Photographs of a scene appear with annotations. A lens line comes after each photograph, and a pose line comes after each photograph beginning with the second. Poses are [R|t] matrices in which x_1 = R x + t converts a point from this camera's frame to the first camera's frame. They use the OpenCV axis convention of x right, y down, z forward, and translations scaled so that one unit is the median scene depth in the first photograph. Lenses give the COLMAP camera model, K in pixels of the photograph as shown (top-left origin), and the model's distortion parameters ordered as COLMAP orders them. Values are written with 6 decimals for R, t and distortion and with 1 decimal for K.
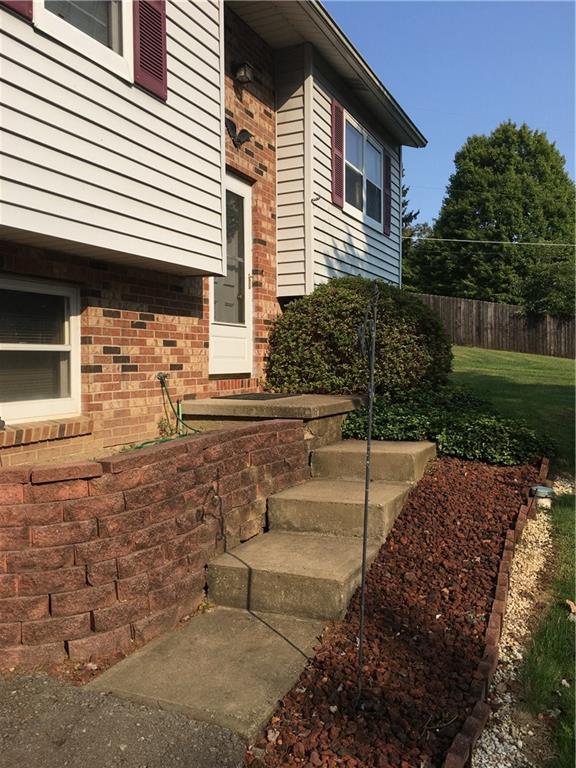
lens RADIAL K [[643.9, 0, 286.4], [0, 643.9, 382.4], [0, 0, 1]] dist [0.052555, 0.000051]
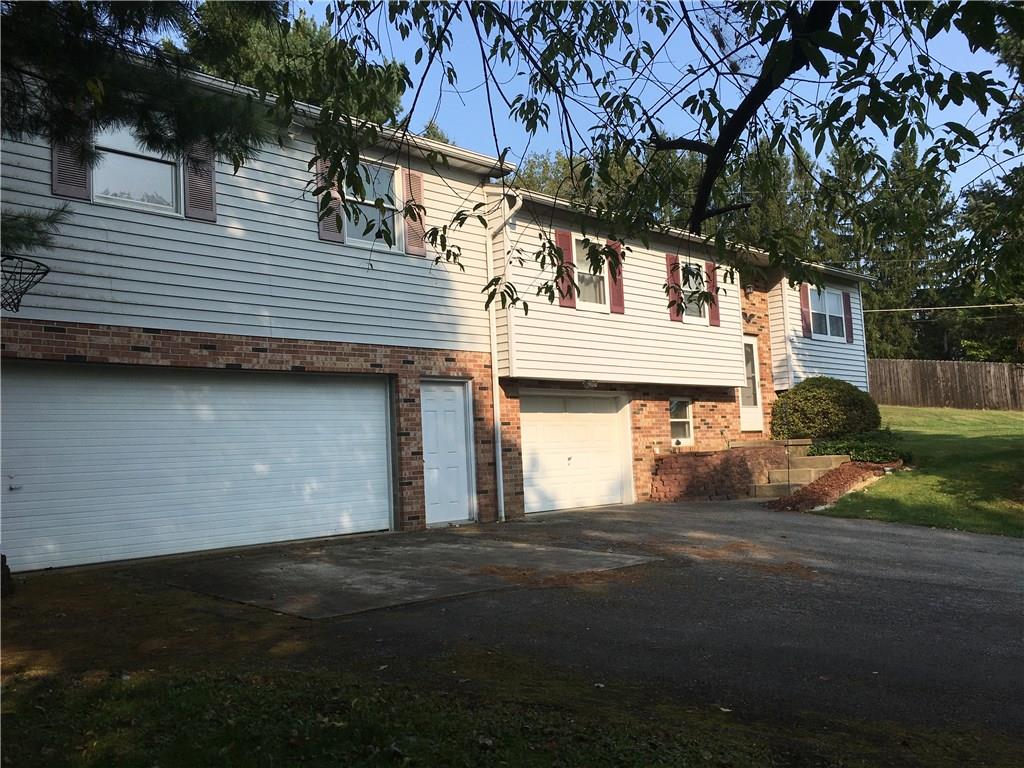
lens RADIAL K [[858.6, 0, 509.2], [0, 858.6, 378.1], [0, 0, 1]] dist [0.052555, 0.000051]
pose [[0.934652, -0.069310, -0.348742, 0.160082], [0.028356, 0.992223, -0.121201, 0.130706], [0.354431, 0.103392, 0.929349, -1.830894]]
